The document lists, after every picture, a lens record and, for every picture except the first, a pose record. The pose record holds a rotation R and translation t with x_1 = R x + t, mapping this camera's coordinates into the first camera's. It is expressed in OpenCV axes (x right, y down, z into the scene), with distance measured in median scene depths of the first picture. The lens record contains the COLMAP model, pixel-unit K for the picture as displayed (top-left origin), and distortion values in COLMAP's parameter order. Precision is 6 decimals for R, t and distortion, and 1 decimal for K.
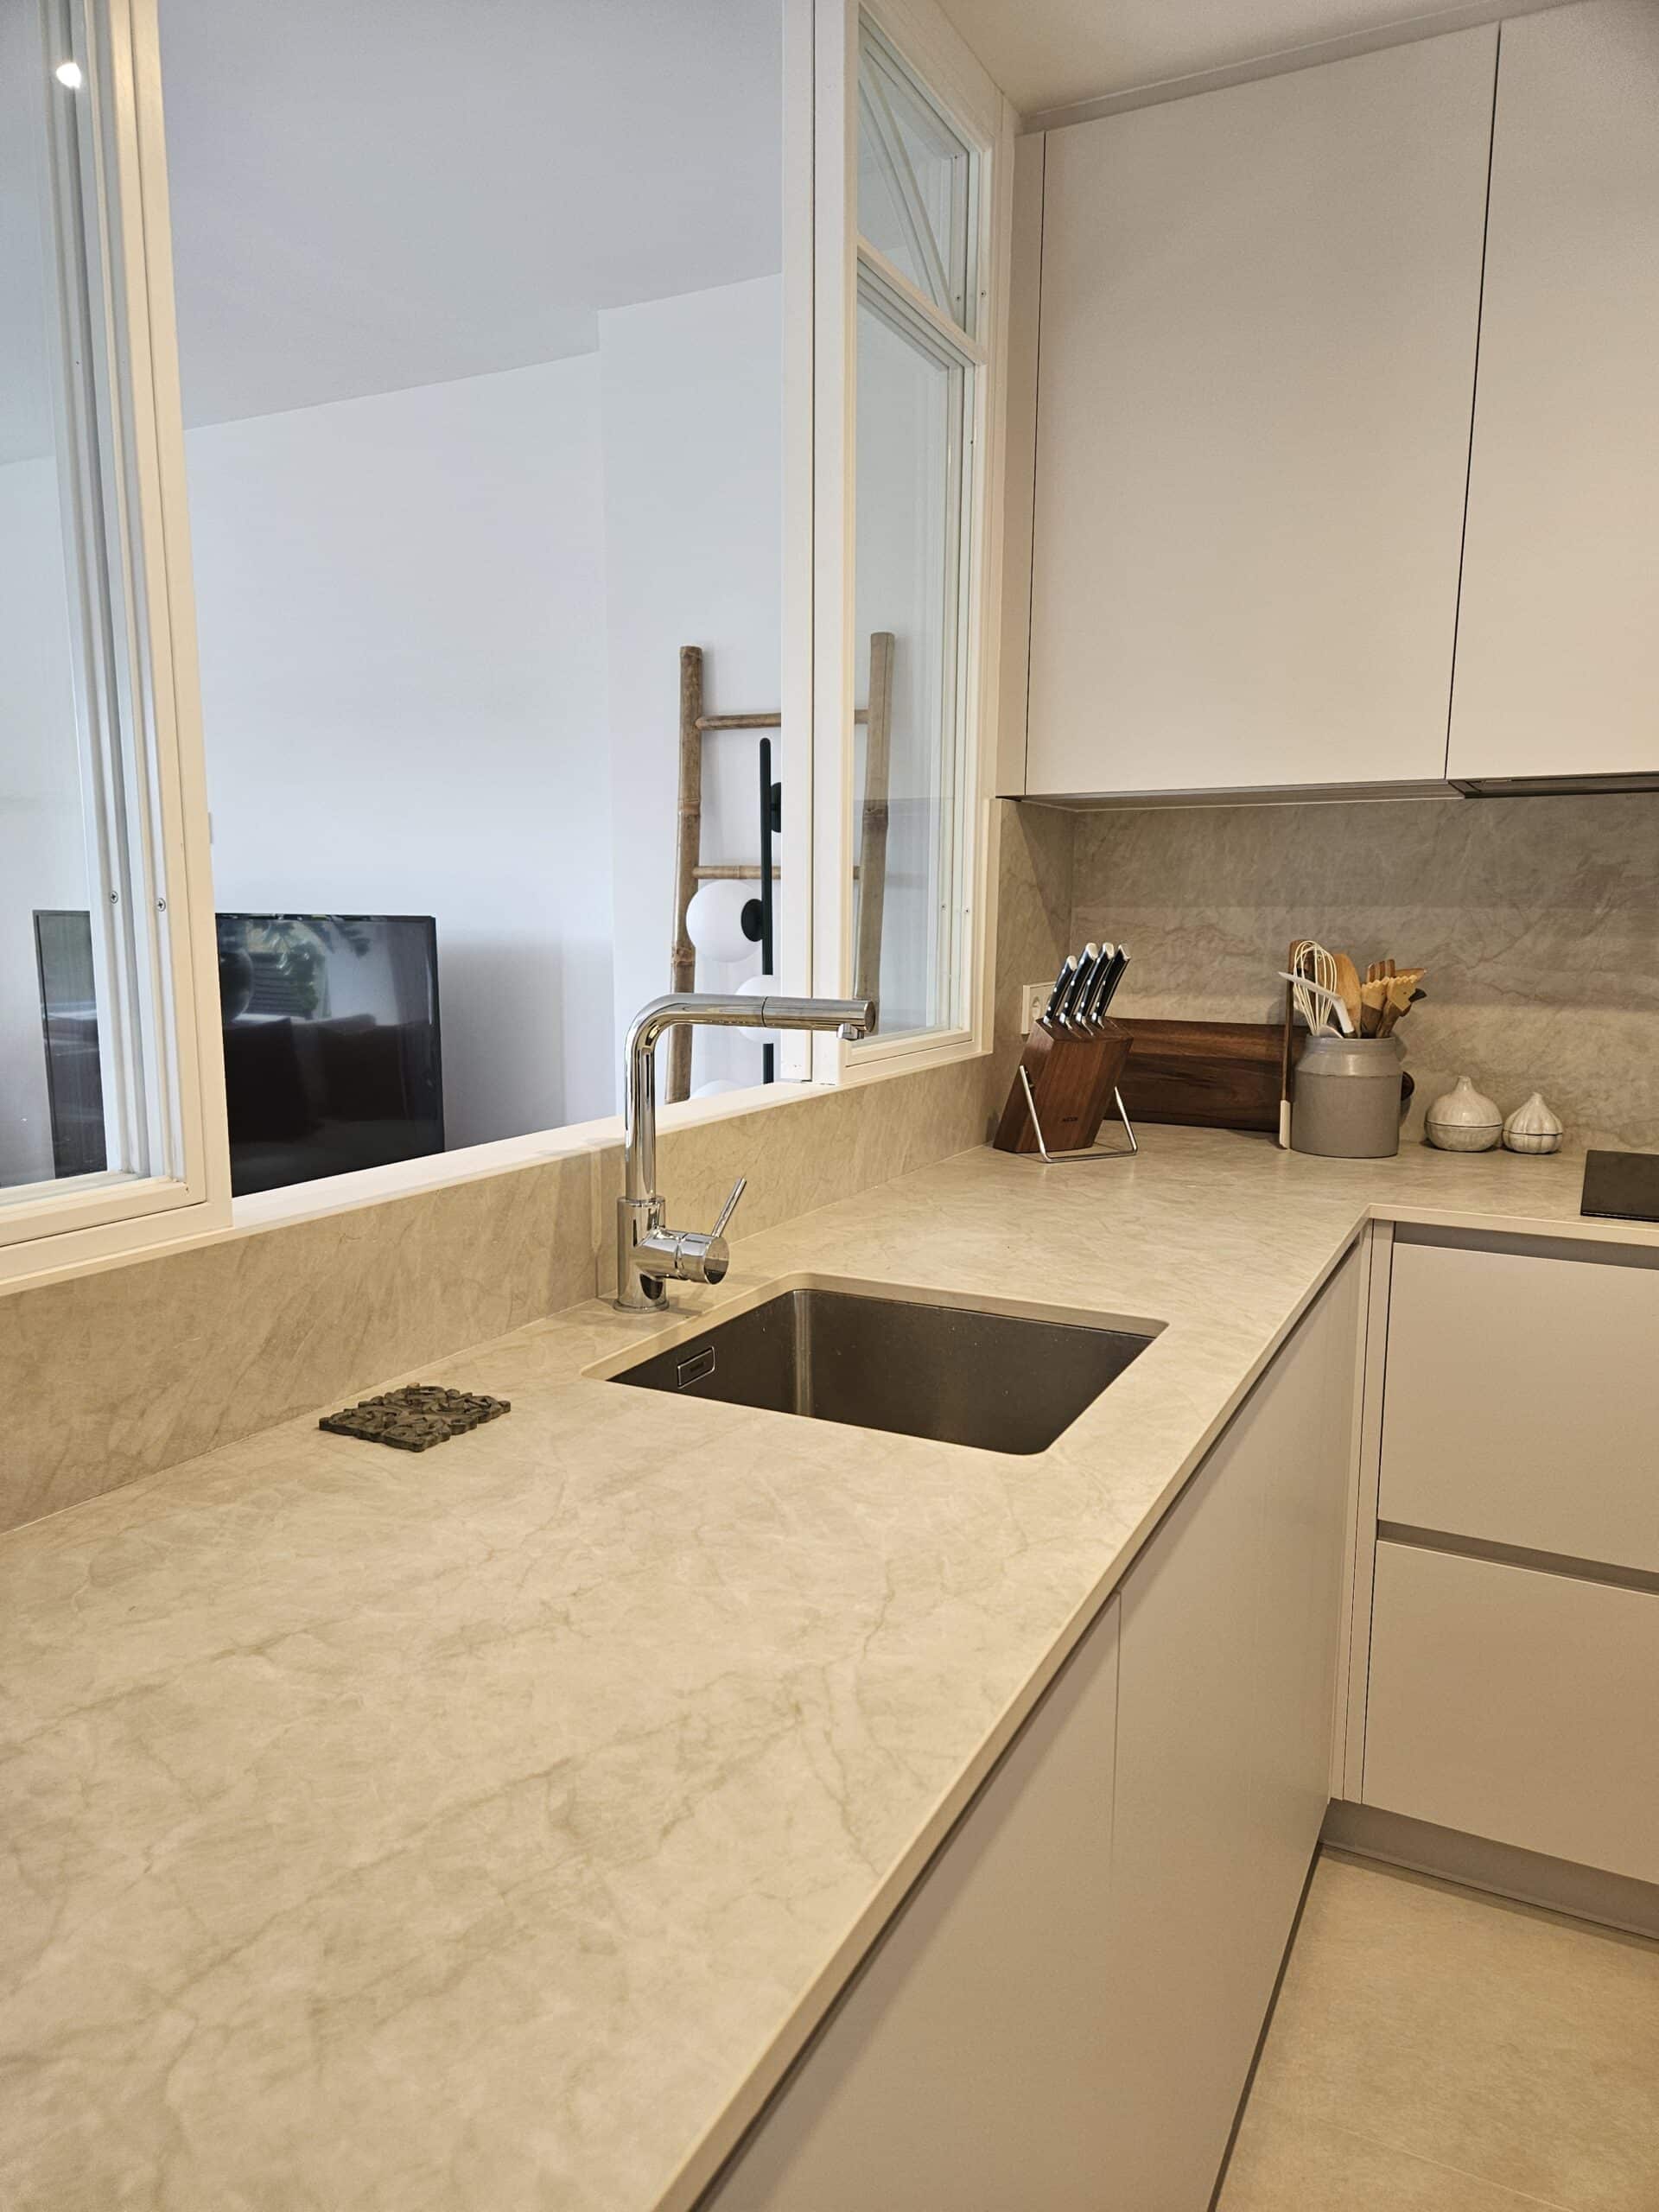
lens RADIAL K [[1482.5, 0, 823.4], [0, 1482.5, 1115.4], [0, 0, 1]] dist [0.085420, -0.071600]
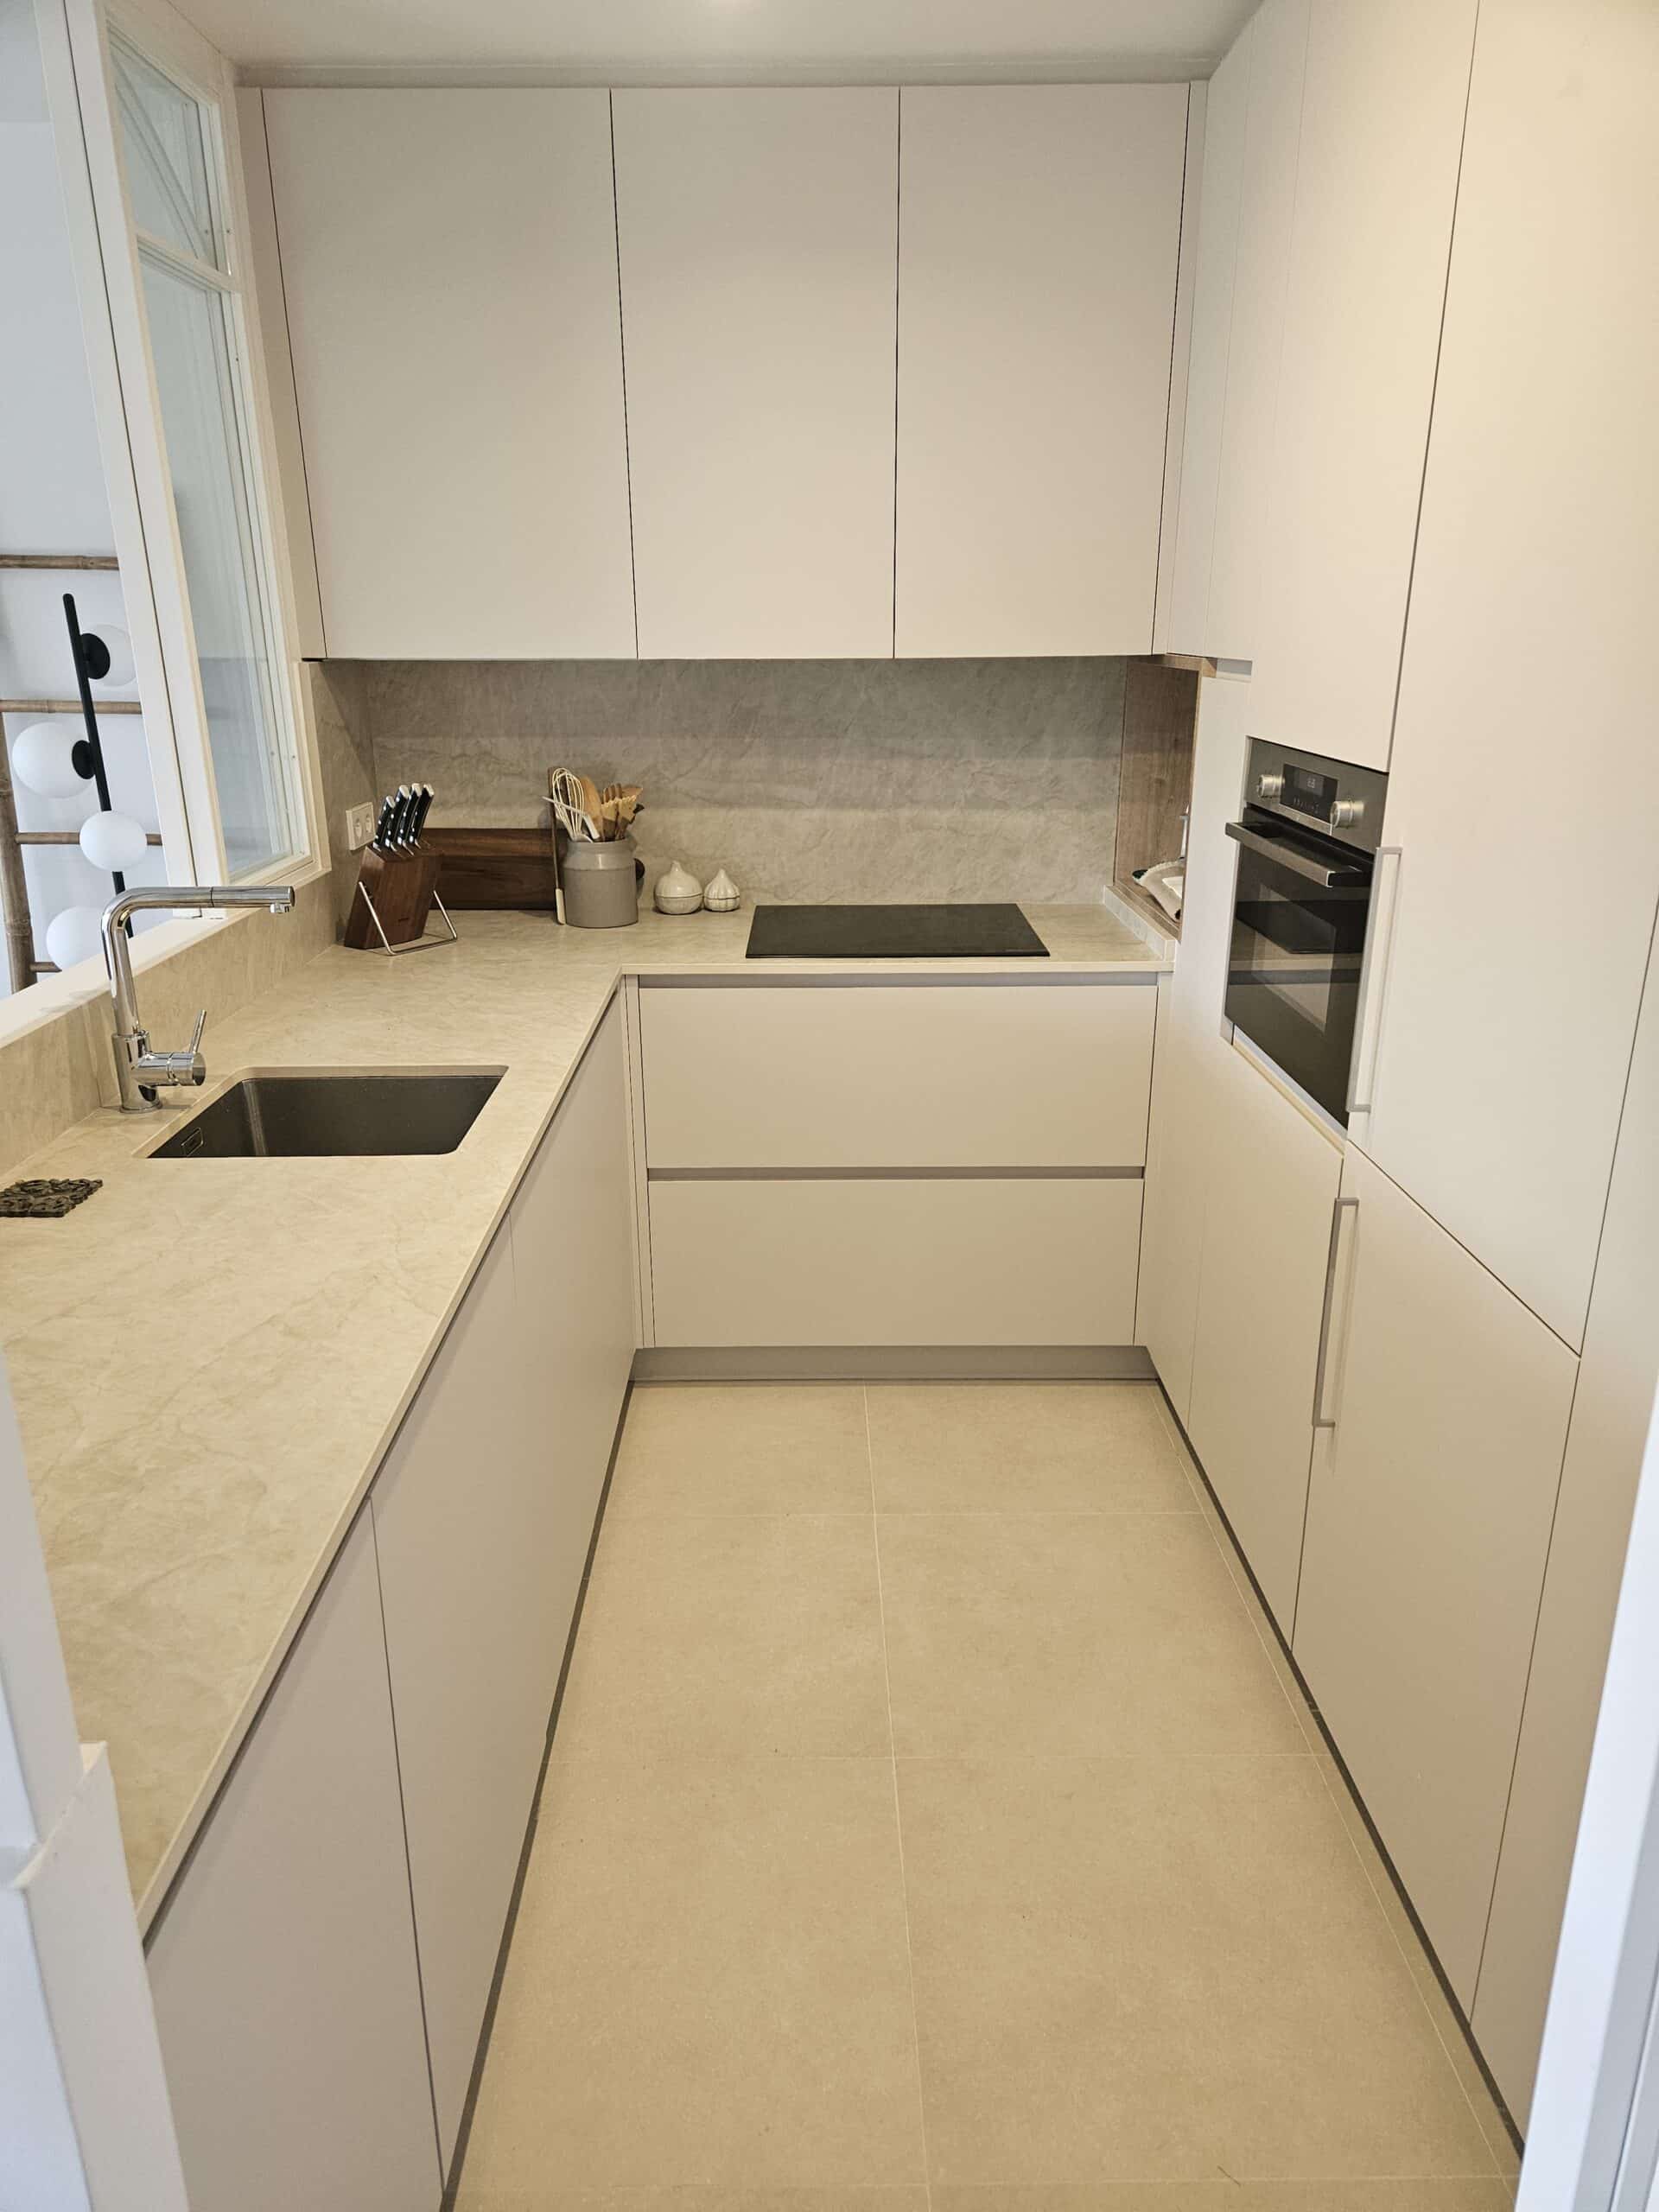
lens RADIAL K [[1482.5, 0, 823.4], [0, 1482.5, 1115.4], [0, 0, 1]] dist [0.085420, -0.071600]
pose [[0.885876, -0.160000, 0.435459, -0.111451], [0.077639, 0.976538, 0.200862, -0.066825], [-0.457380, -0.144130, 0.877514, -0.364848]]
